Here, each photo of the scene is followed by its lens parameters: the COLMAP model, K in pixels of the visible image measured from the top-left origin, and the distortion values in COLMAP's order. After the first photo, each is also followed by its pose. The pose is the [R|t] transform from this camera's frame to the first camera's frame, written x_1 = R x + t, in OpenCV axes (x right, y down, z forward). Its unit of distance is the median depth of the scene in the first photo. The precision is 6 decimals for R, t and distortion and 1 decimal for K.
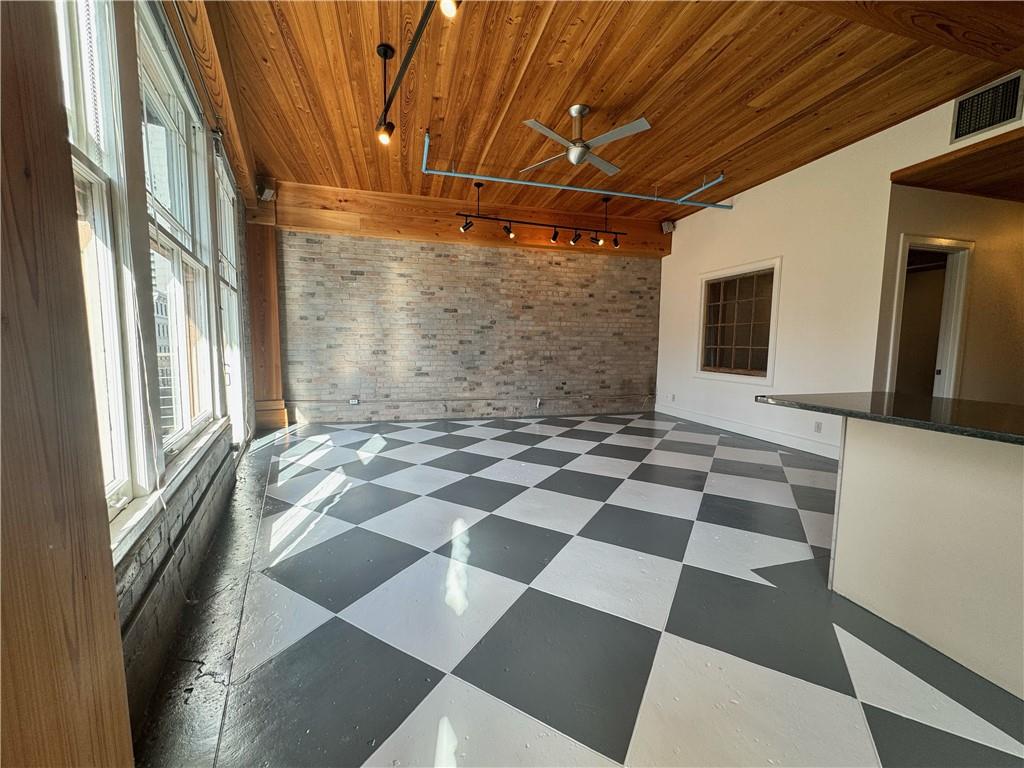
lens RADIAL K [[407.7, 0, 512.0], [0, 407.7, 384.0], [0, 0, 1]] dist [-0.000335, -0.000081]
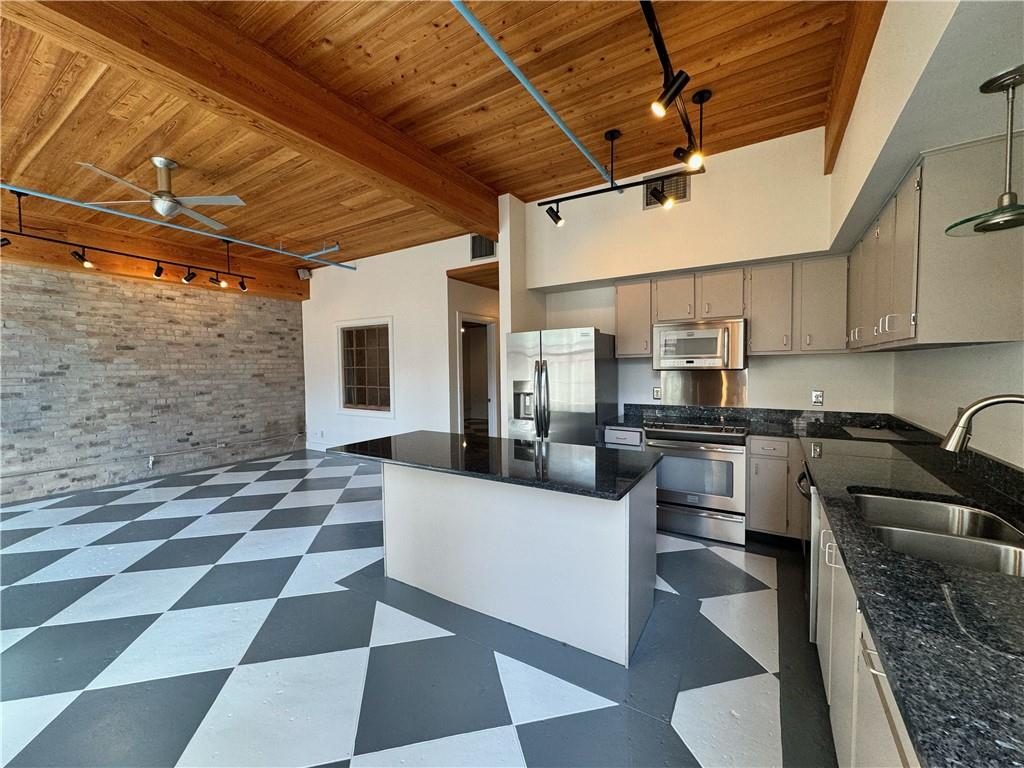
lens RADIAL K [[407.7, 0, 512.0], [0, 407.7, 384.0], [0, 0, 1]] dist [-0.000335, -0.000081]
pose [[0.732903, -0.045059, 0.678839, 0.049005], [0.083744, 0.996191, -0.024290, -0.031184], [-0.675159, 0.074651, 0.733885, -0.124853]]
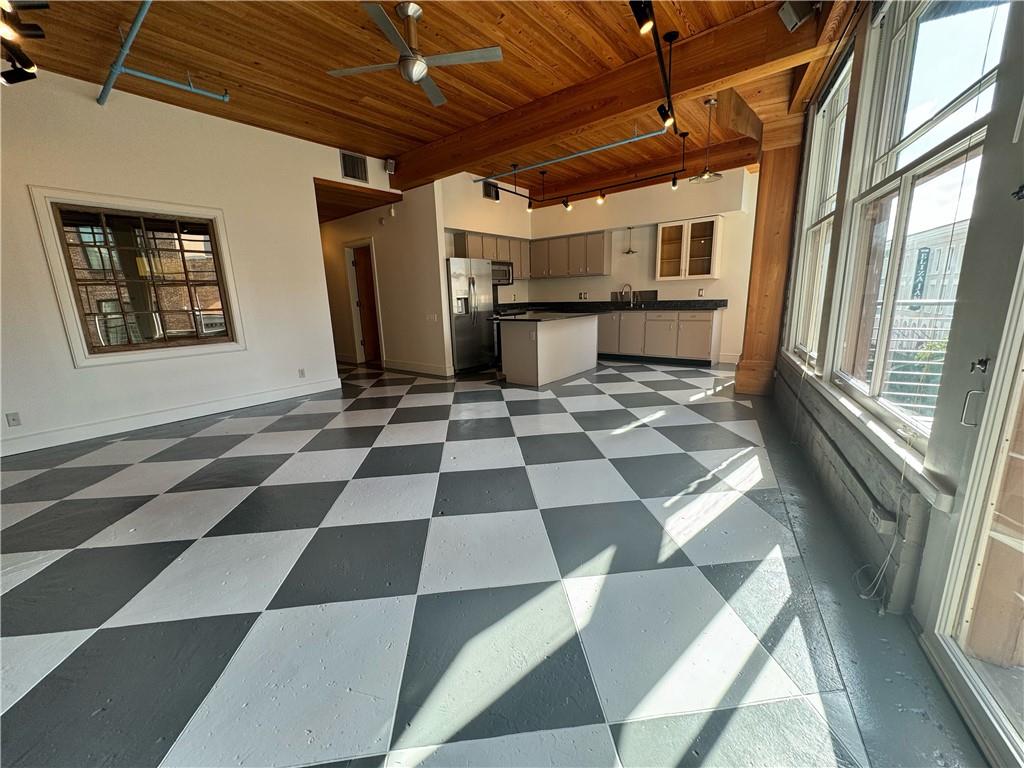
lens RADIAL K [[407.7, 0, 512.0], [0, 407.7, 384.0], [0, 0, 1]] dist [-0.000335, -0.000081]
pose [[-0.588555, -0.163368, 0.791779, -0.402525], [0.102371, 0.956427, 0.273436, -0.091144], [-0.801949, 0.241988, -0.546186, 0.817247]]
